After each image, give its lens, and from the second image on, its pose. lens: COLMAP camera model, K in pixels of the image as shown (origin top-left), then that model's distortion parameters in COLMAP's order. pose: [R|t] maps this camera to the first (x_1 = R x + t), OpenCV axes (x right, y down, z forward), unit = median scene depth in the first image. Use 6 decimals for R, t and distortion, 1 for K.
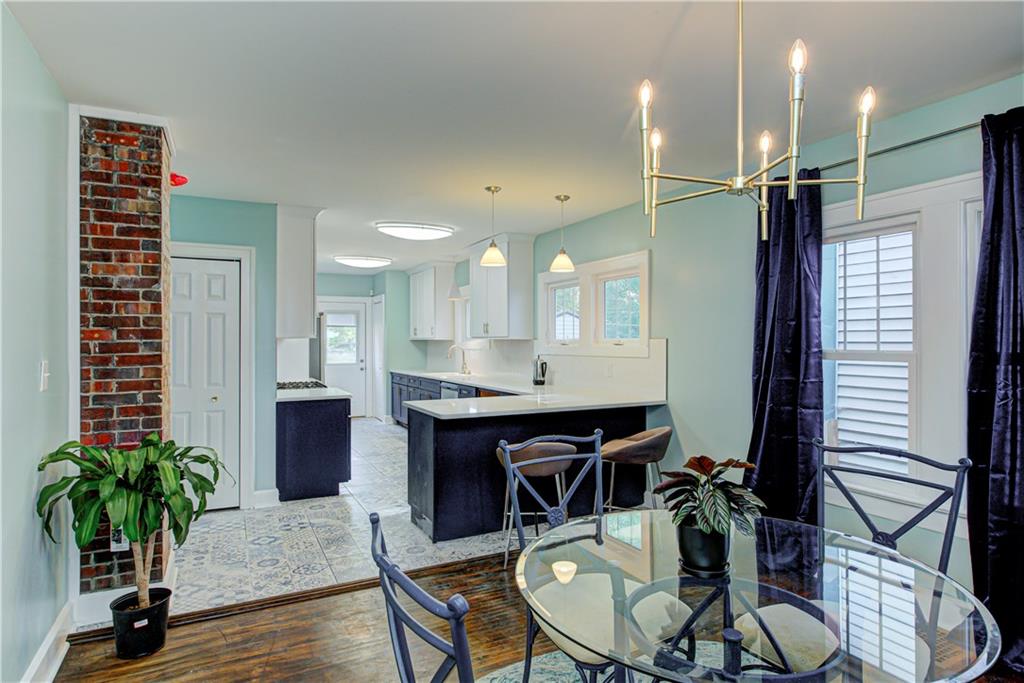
lens RADIAL K [[572.1, 0, 512.0], [0, 572.1, 341.5], [0, 0, 1]] dist [0.004310, 0.000760]
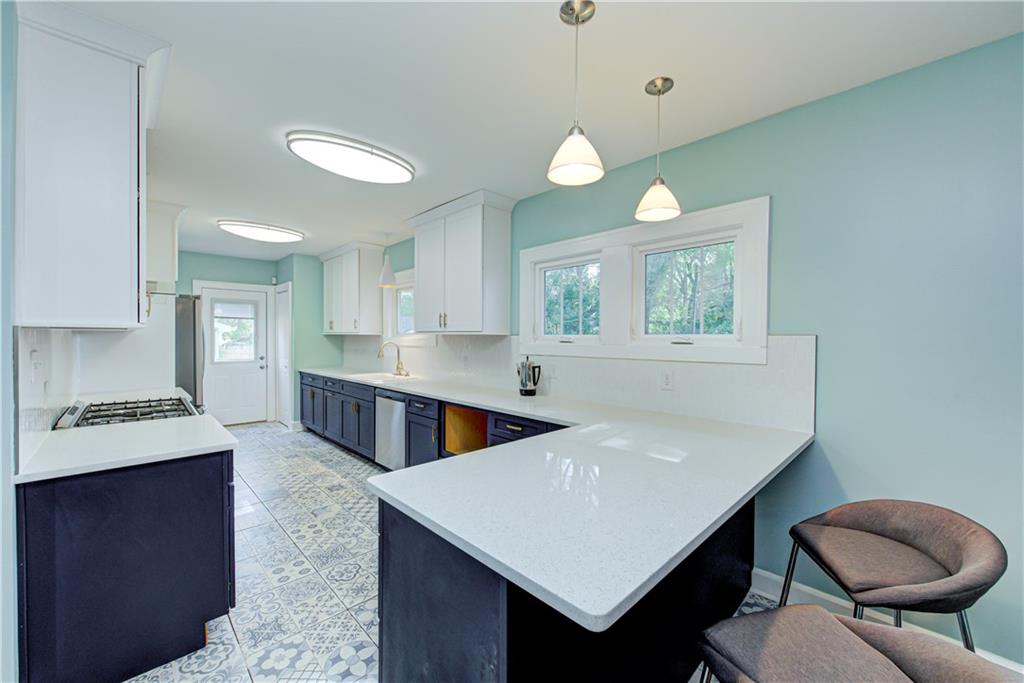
lens RADIAL K [[400.4, 0, 512.0], [0, 400.4, 341.5], [0, 0, 1]] dist [-0.000698, -0.002692]
pose [[0.955302, 0.004211, 0.295601, -0.135637], [-0.007446, 0.999924, 0.009819, -0.000458], [-0.295537, -0.011582, 0.955261, 0.527475]]
